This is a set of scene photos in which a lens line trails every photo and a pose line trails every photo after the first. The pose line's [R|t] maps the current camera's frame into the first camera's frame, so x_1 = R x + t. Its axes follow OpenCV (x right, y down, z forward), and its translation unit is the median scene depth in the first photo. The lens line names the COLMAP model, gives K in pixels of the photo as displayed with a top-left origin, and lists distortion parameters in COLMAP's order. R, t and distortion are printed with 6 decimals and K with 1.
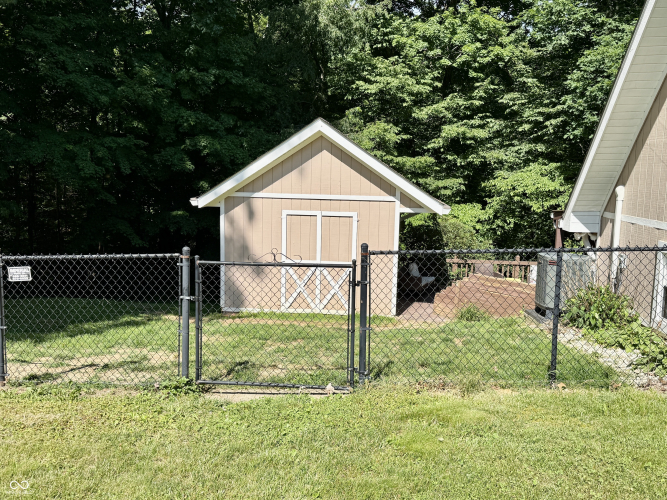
lens RADIAL K [[573.3, 0, 332.6], [0, 573.3, 246.6], [0, 0, 1]] dist [0.006956, -0.001521]
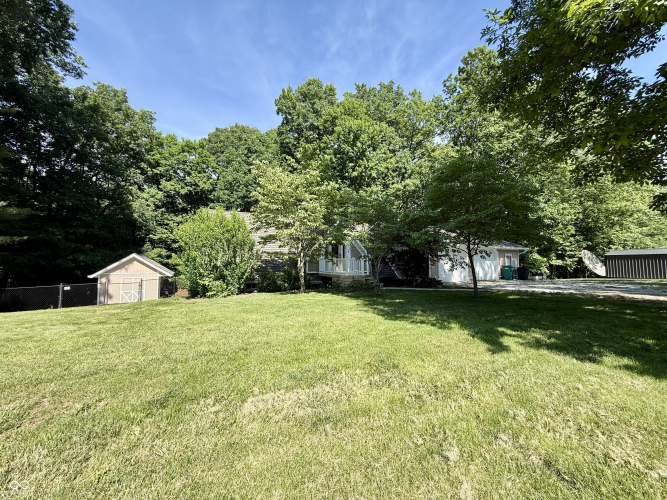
lens RADIAL K [[265.5, 0, 329.2], [0, 265.5, 252.7], [0, 0, 1]] dist [0.000180, 0.001350]
pose [[0.820603, -0.001127, 0.571497, 0.027117], [0.089962, 0.987785, -0.127228, 0.090516], [-0.564373, 0.155817, 0.810681, -0.897407]]
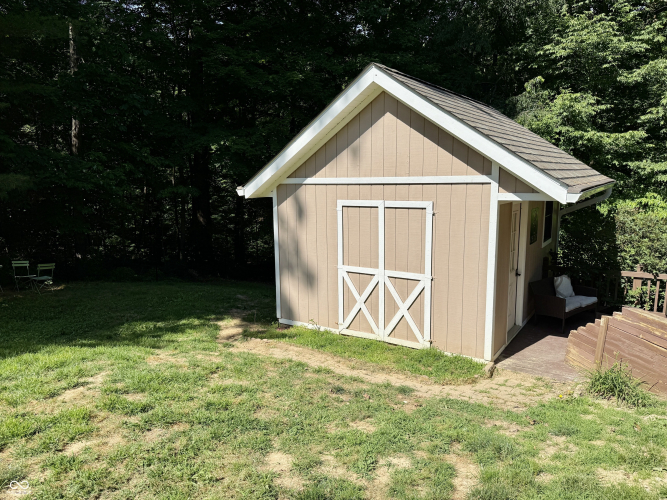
lens RADIAL K [[501.6, 0, 333.0], [0, 501.6, 257.6], [0, 0, 1]] dist [-0.028896, -0.027208]
pose [[0.887611, 0.037071, -0.459099, 0.163207], [-0.019502, 0.998887, 0.042954, -0.013089], [0.460181, -0.029173, 0.887346, 0.327400]]
